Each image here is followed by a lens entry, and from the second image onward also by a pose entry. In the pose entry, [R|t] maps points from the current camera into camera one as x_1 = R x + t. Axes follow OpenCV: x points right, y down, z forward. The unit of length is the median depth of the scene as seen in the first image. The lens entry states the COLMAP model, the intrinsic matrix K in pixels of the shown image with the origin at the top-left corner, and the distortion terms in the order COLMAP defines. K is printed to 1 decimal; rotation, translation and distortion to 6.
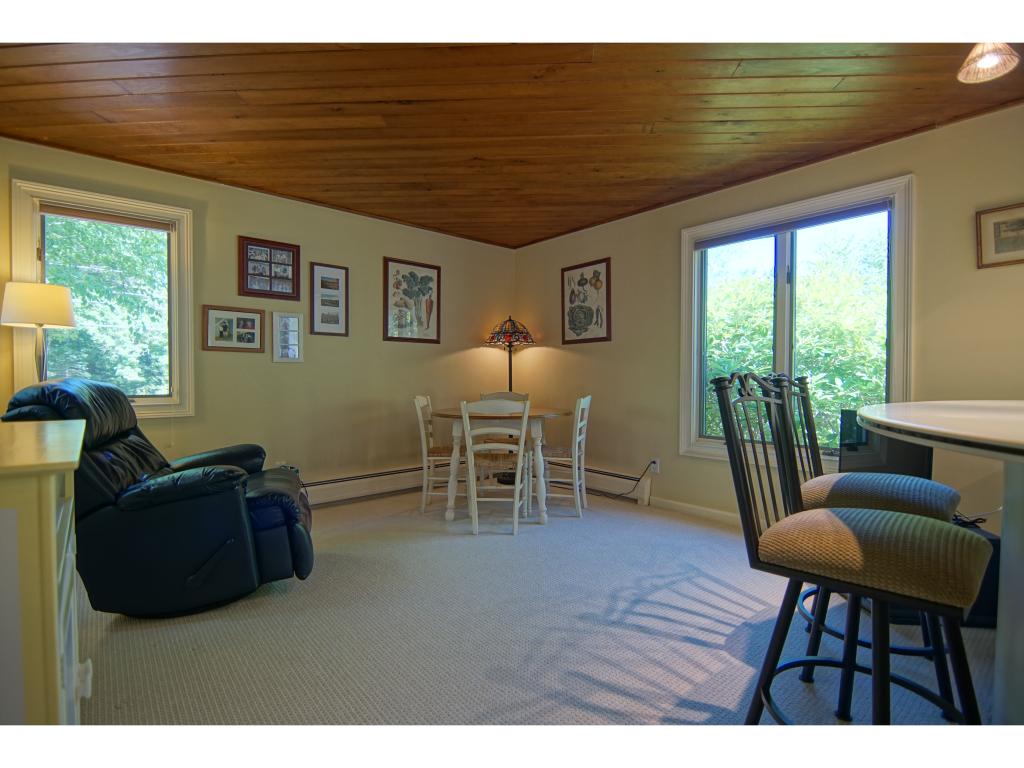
lens RADIAL K [[495.5, 0, 514.7], [0, 495.5, 379.7], [0, 0, 1]] dist [-0.006233, -0.008930]
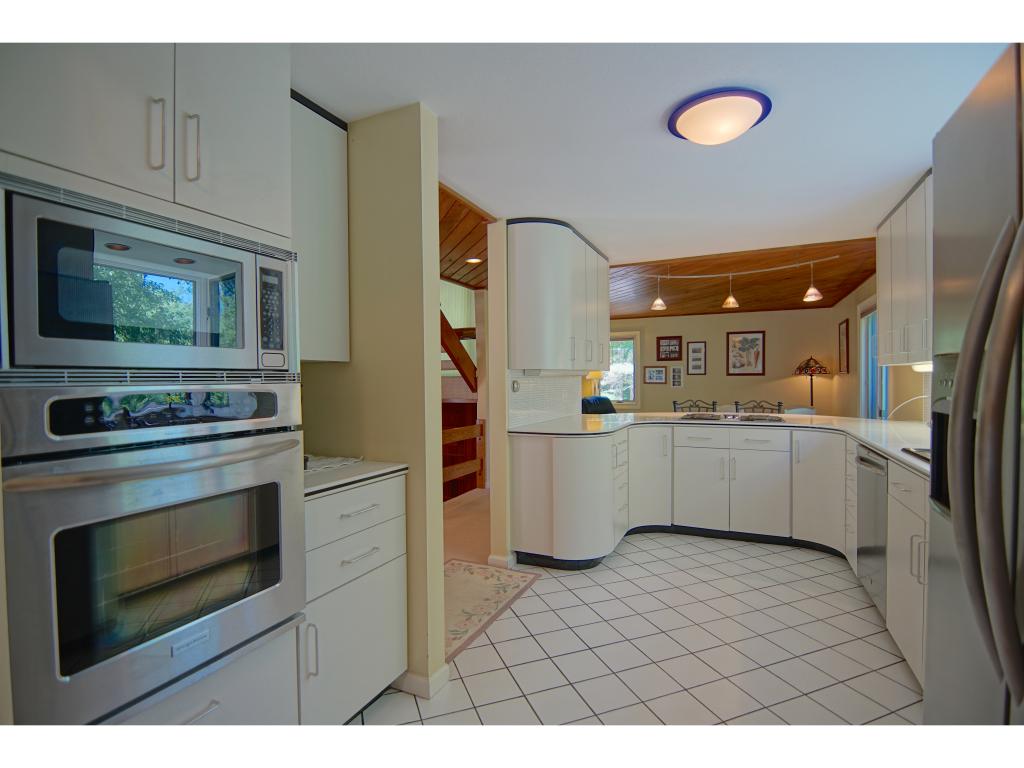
lens RADIAL K [[495.5, 0, 508.0], [0, 495.5, 386.3], [0, 0, 1]] dist [-0.006233, -0.008930]
pose [[0.398363, 0.007175, -0.917200, 1.391754], [-0.000835, 0.999972, 0.007460, -0.061294], [0.917227, -0.002206, 0.398358, -0.658323]]
